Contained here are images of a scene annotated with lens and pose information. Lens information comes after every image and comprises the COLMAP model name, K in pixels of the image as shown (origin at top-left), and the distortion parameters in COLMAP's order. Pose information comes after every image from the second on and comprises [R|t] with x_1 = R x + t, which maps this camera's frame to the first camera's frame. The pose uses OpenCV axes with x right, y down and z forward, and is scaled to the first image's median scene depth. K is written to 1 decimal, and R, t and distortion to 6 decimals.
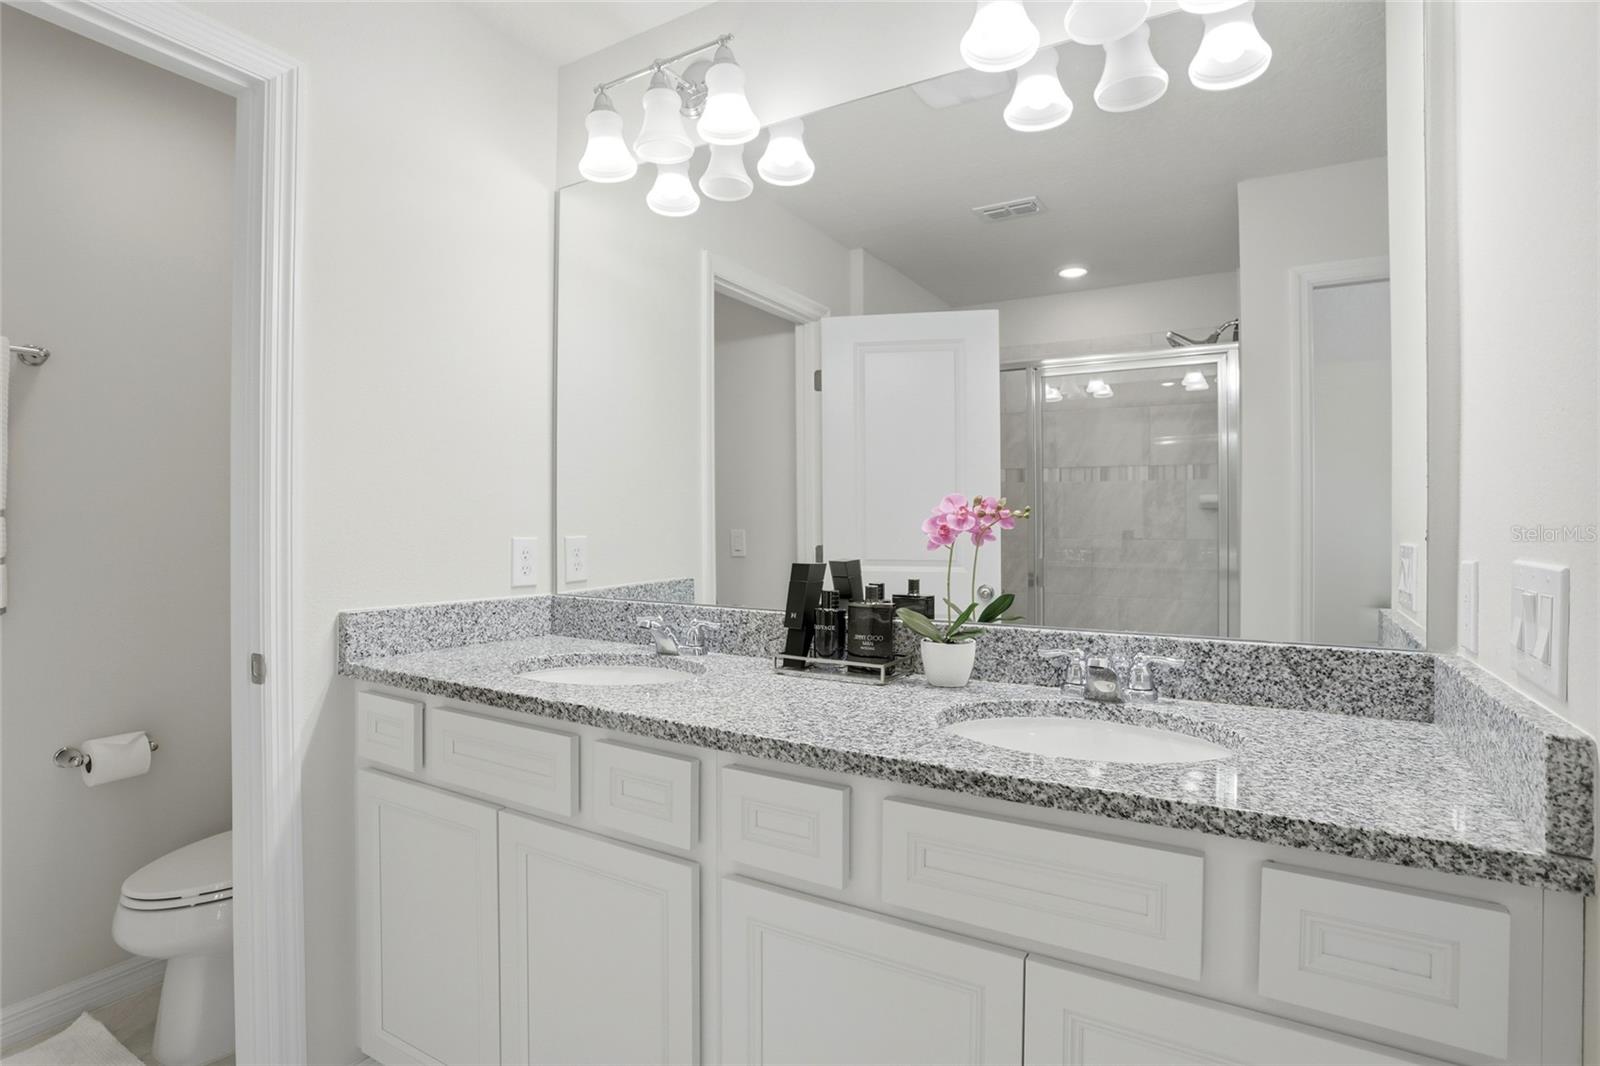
lens RADIAL K [[789.6, 0, 794.4], [0, 789.6, 533.3], [0, 0, 1]] dist [-0.063913, 0.020861]
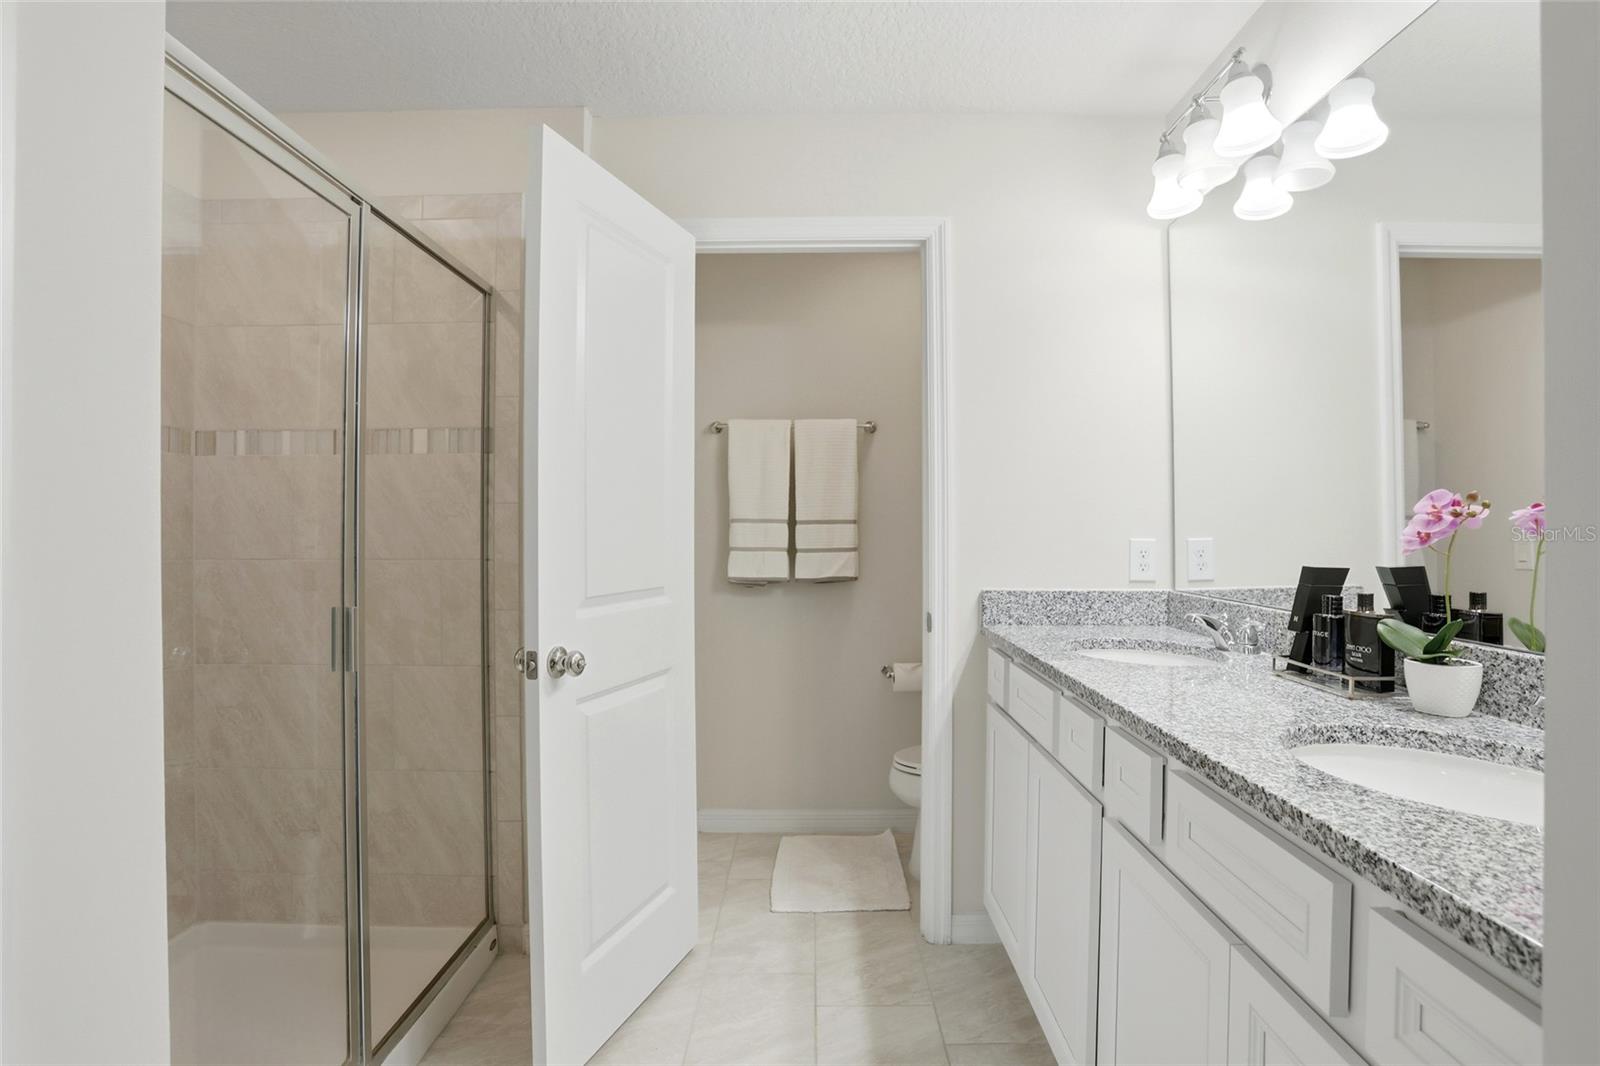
lens RADIAL K [[789.6, 0, 811.6], [0, 789.6, 525.8], [0, 0, 1]] dist [-0.063913, 0.020861]
pose [[0.503789, -0.007615, -0.863793, 0.563057], [-0.004944, 0.999919, -0.011698, 0.001974], [0.863812, 0.010164, 0.503711, -0.008026]]
